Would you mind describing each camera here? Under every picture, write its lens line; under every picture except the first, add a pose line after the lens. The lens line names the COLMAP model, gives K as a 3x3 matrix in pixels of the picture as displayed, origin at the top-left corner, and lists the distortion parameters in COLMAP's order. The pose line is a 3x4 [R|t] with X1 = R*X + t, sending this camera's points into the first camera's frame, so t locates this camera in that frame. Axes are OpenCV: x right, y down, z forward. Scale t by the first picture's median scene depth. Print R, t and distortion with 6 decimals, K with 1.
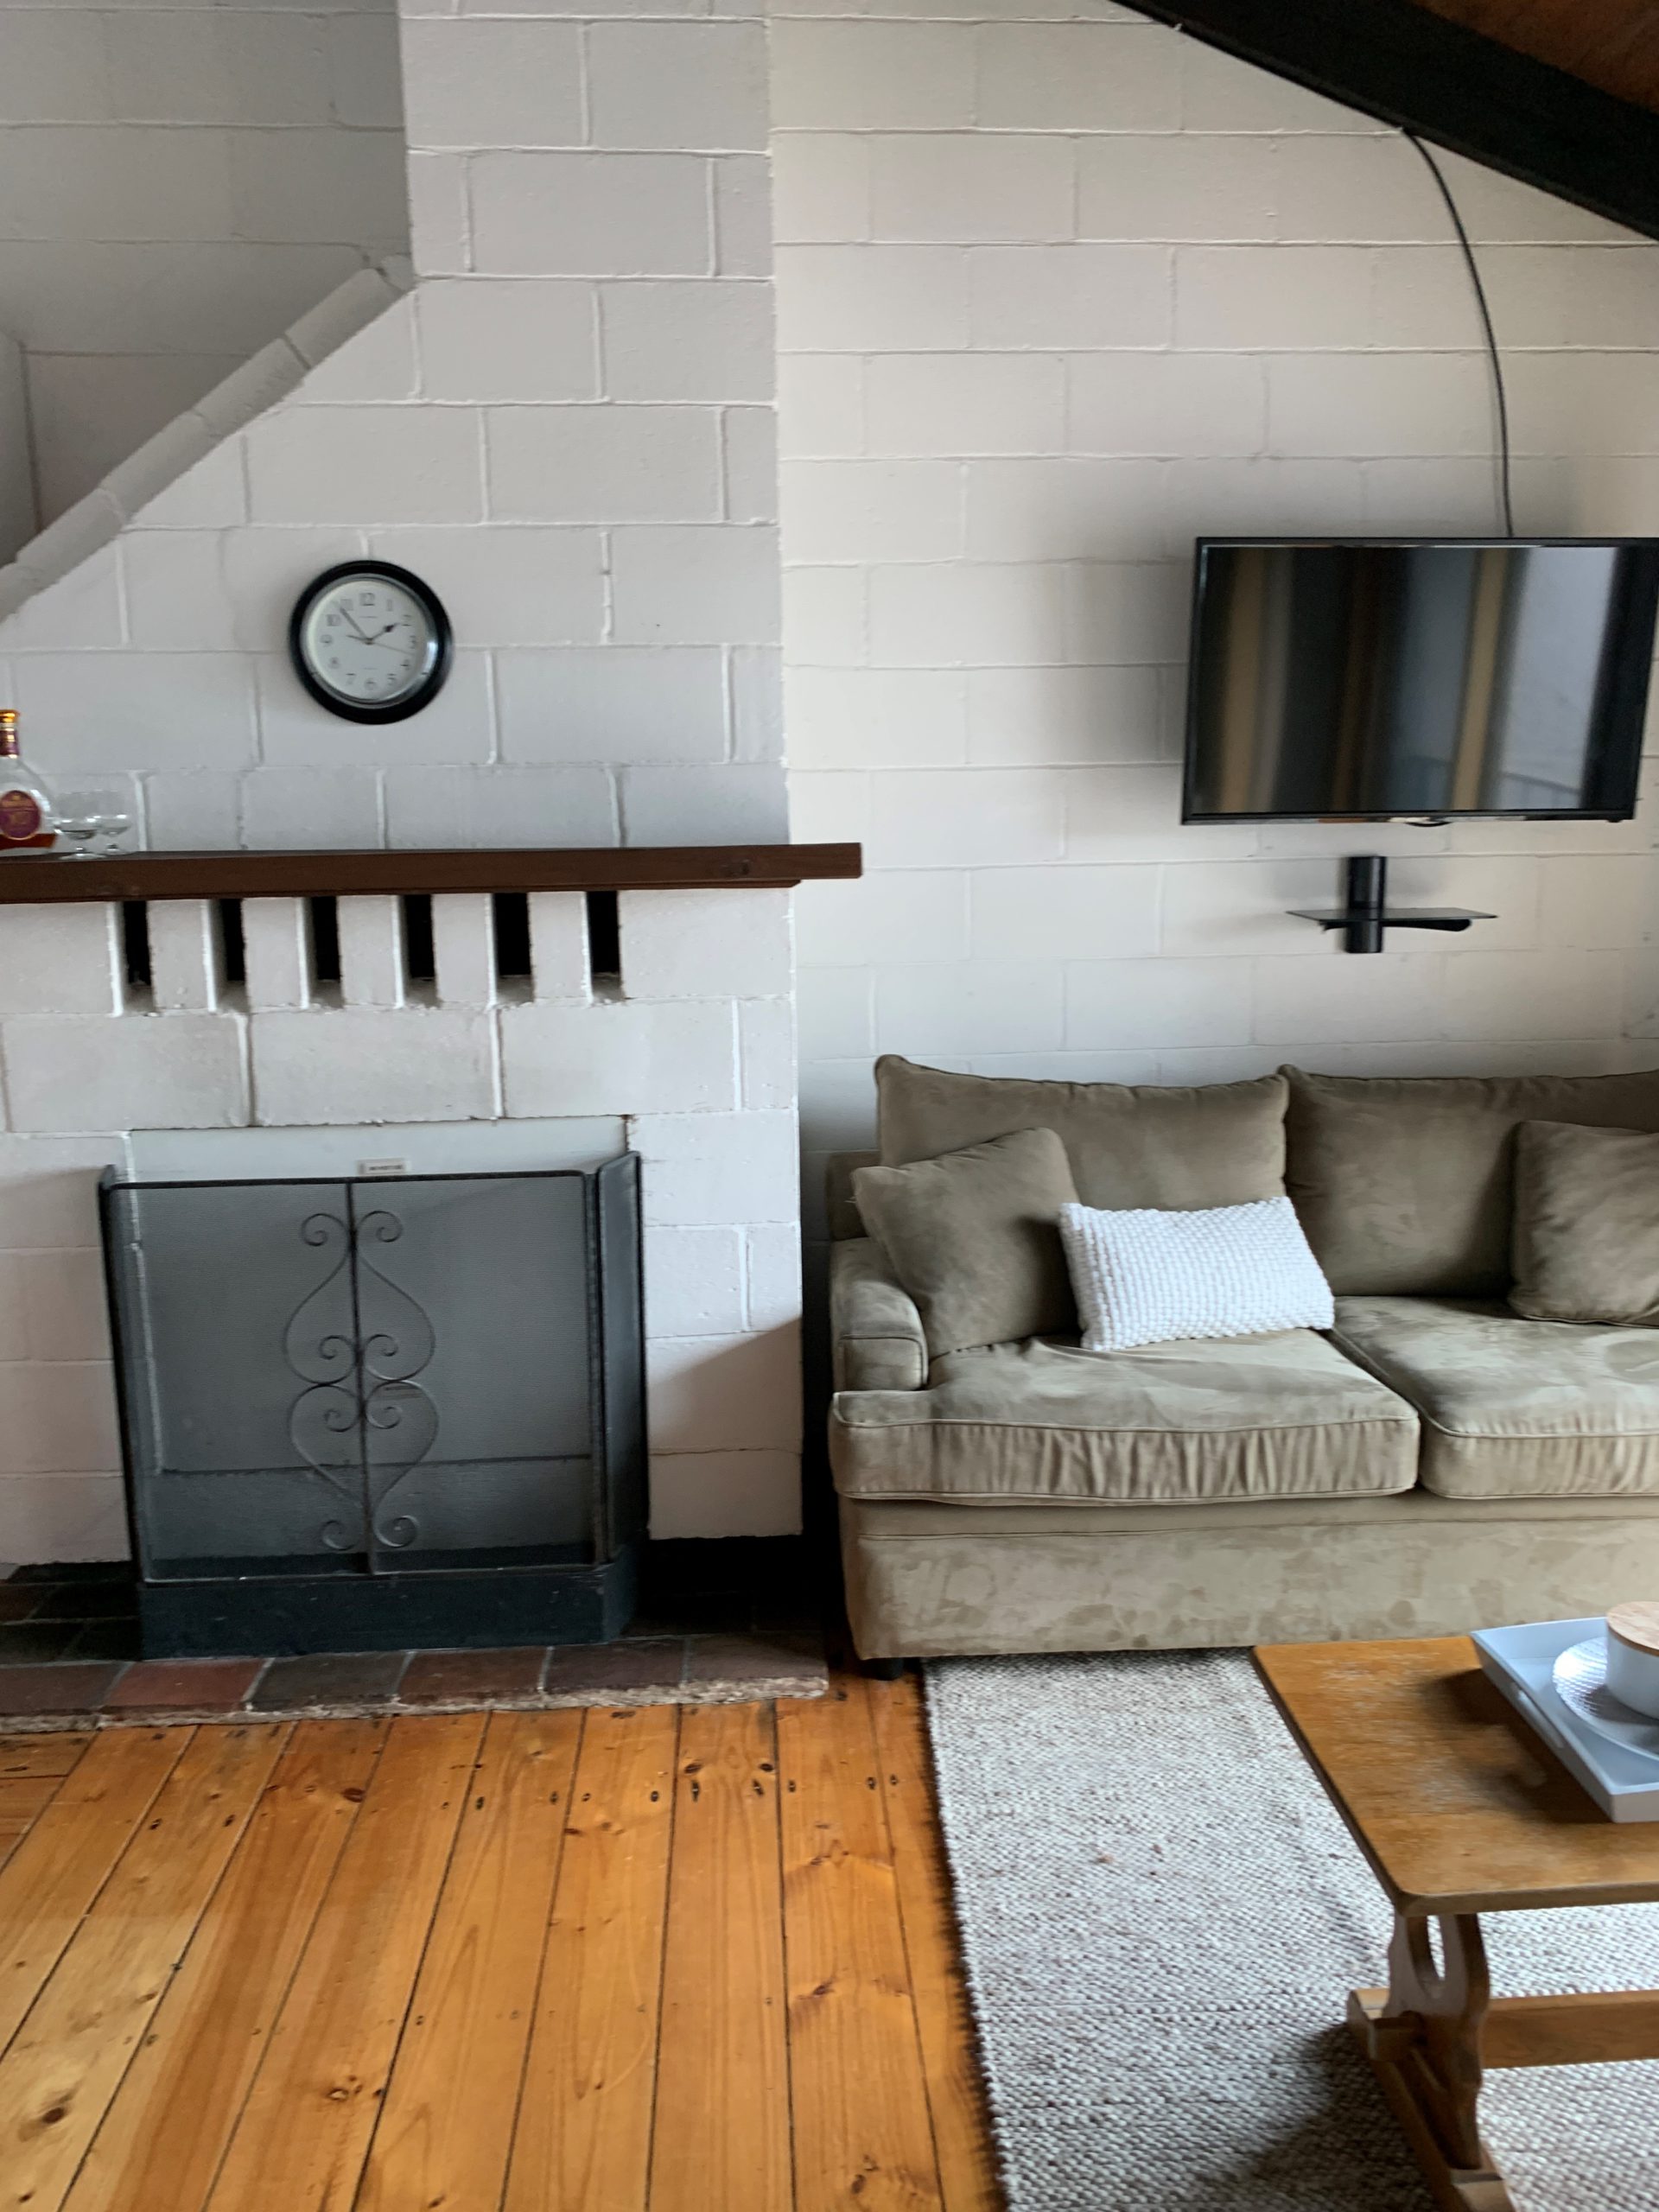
lens RADIAL K [[1696.9, 0, 829.5], [0, 1696.9, 1106.0], [0, 0, 1]] dist [-0.026487, 0.010329]
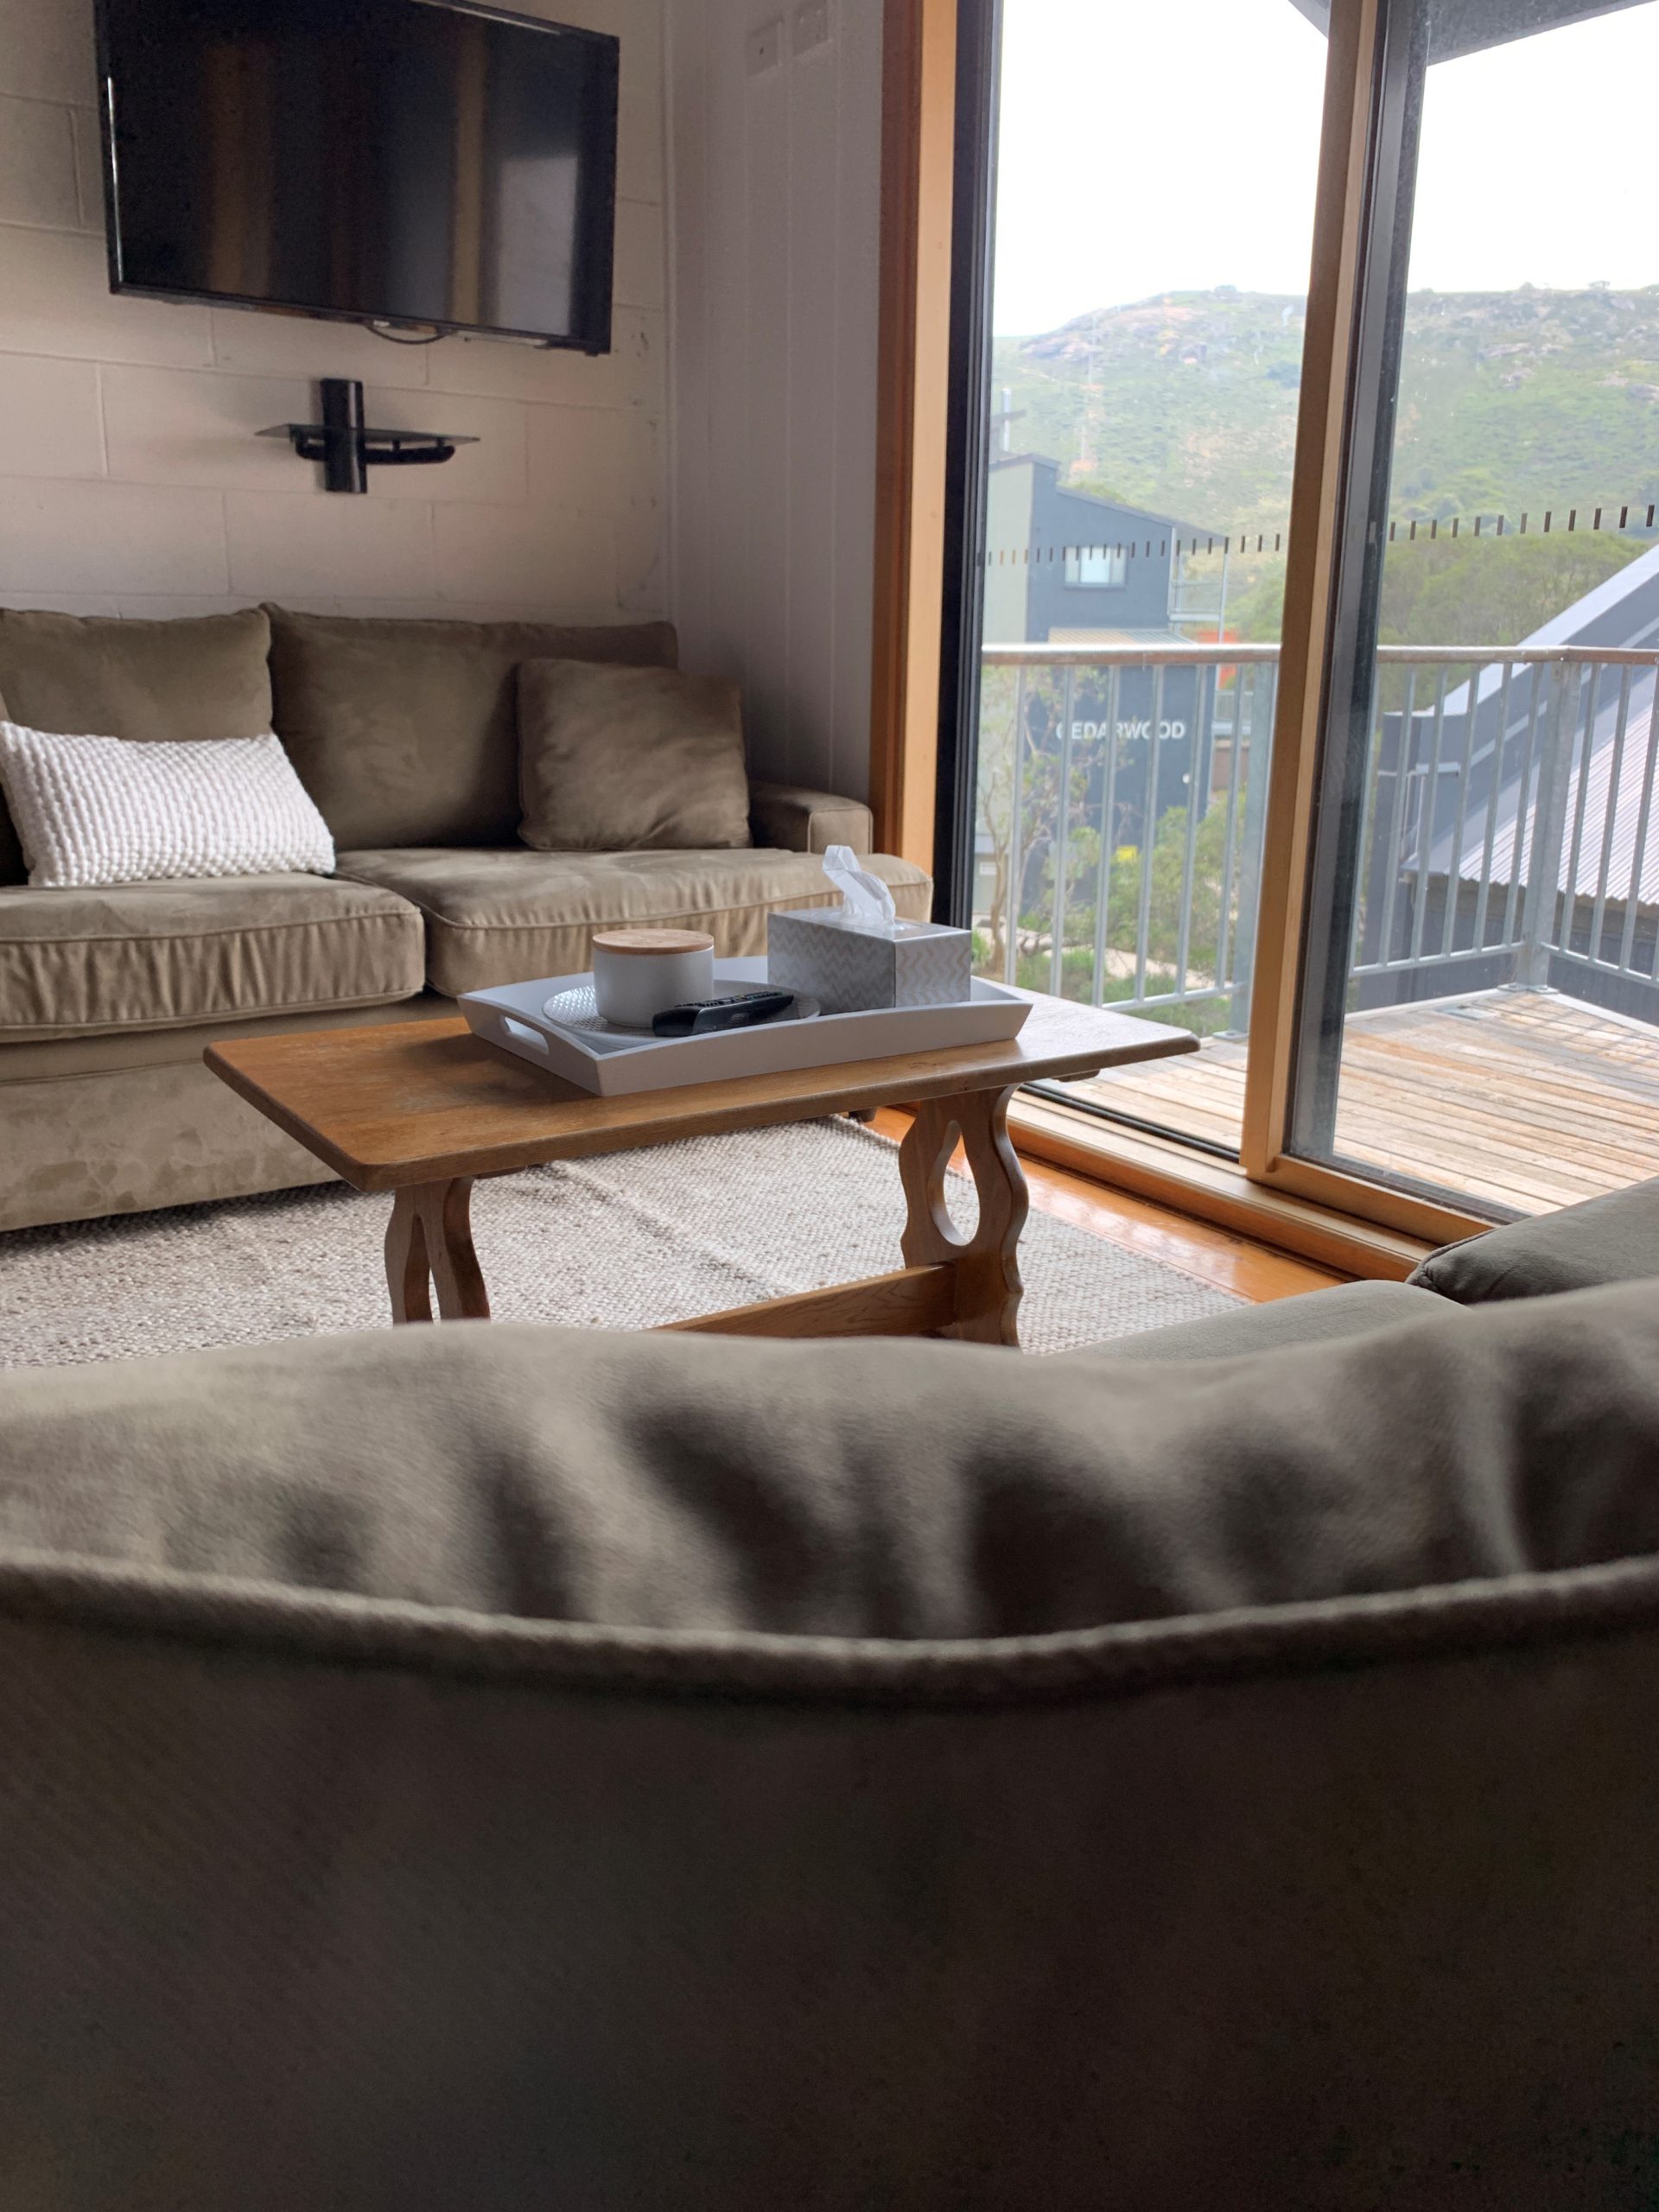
lens RADIAL K [[1672.8, 0, 821.4], [0, 1672.8, 1072.1], [0, 0, 1]] dist [-0.035729, 0.015285]
pose [[0.859907, -0.093636, 0.501789, 0.071777], [0.057306, 0.994526, 0.087378, 0.199657], [-0.507224, -0.046381, 0.860565, 0.107872]]
